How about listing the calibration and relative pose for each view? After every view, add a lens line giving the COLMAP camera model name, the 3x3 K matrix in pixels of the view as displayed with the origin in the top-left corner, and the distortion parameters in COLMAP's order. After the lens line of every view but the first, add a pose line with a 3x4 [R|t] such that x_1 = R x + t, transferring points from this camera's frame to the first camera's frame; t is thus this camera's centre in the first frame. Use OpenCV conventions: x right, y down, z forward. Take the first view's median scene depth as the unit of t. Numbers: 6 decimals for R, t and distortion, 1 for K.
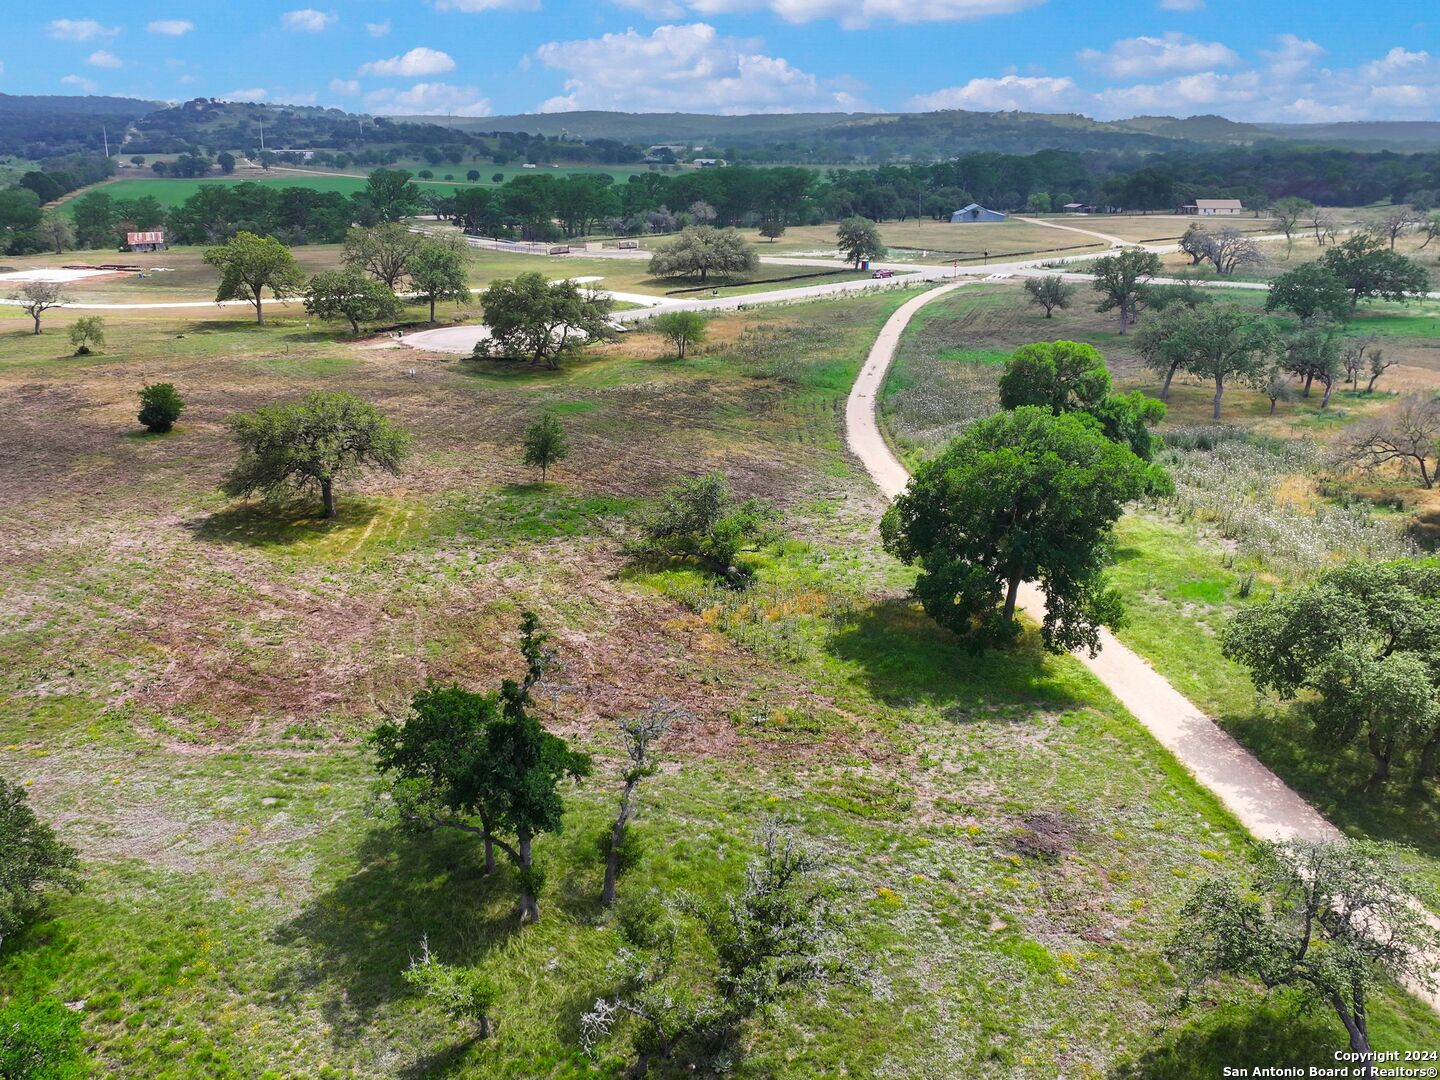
lens RADIAL K [[1349.0, 0, 728.5], [0, 1349.0, 541.4], [0, 0, 1]] dist [0.002327, 0.000000]
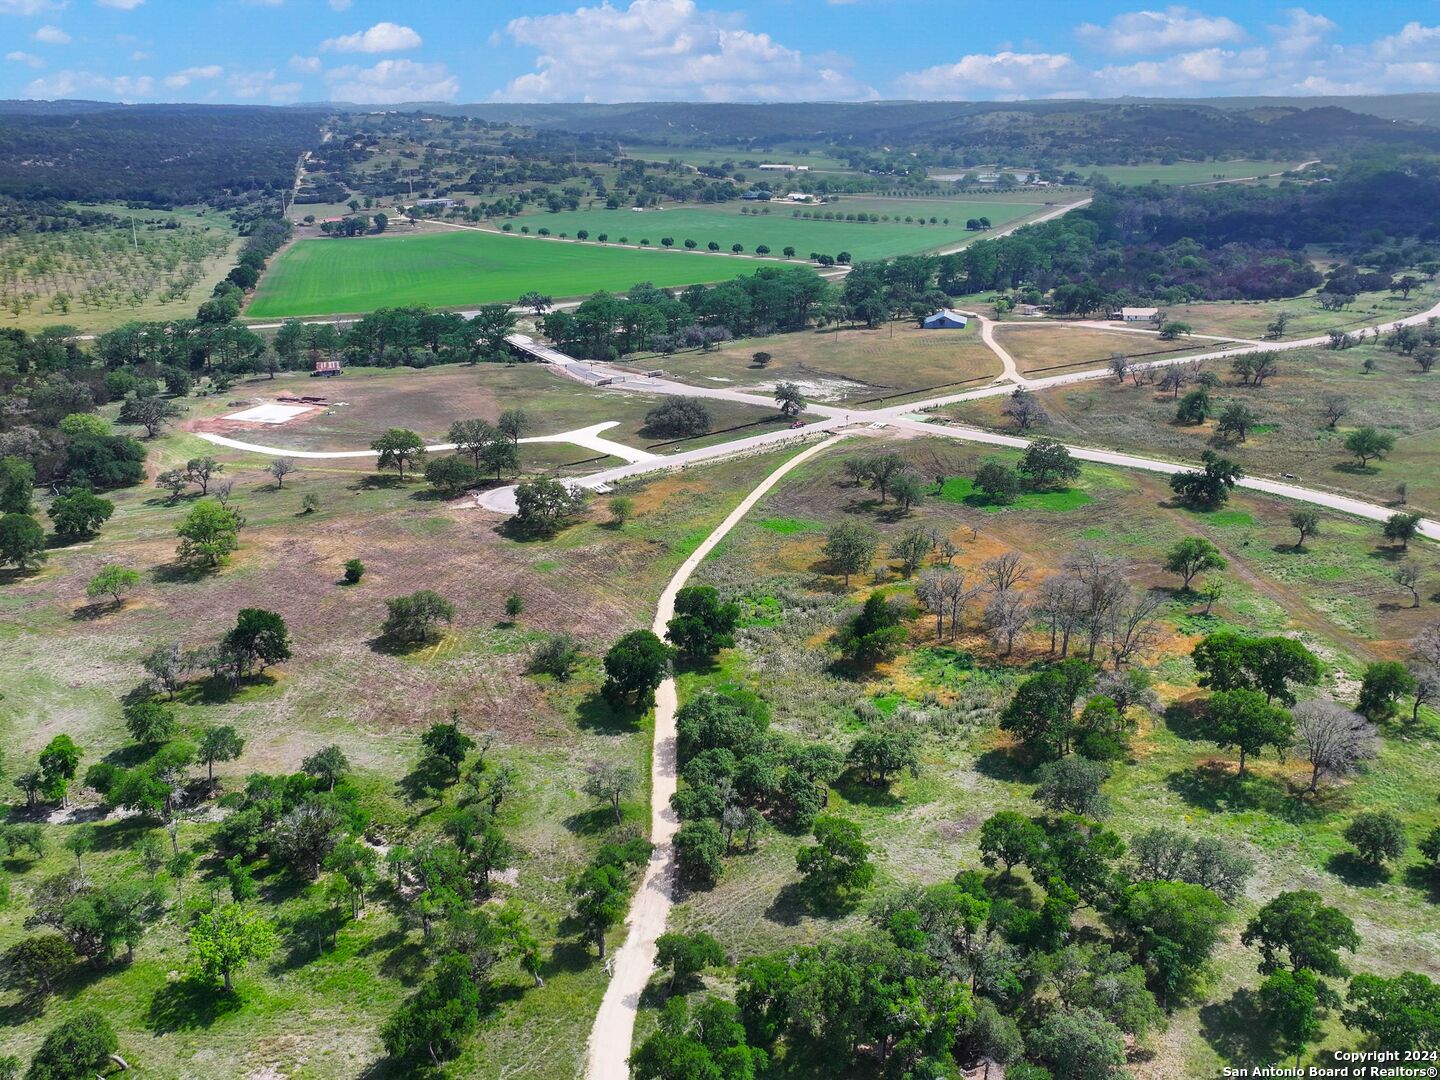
lens RADIAL K [[1349.0, 0, 719.9], [0, 1349.0, 546.7], [0, 0, 1]] dist [0.002327, 0.000000]
pose [[0.994184, 0.019099, -0.105989, 0.607273], [-0.016294, 0.999495, 0.027273, -0.318467], [0.106456, -0.025387, 0.993993, -1.689693]]
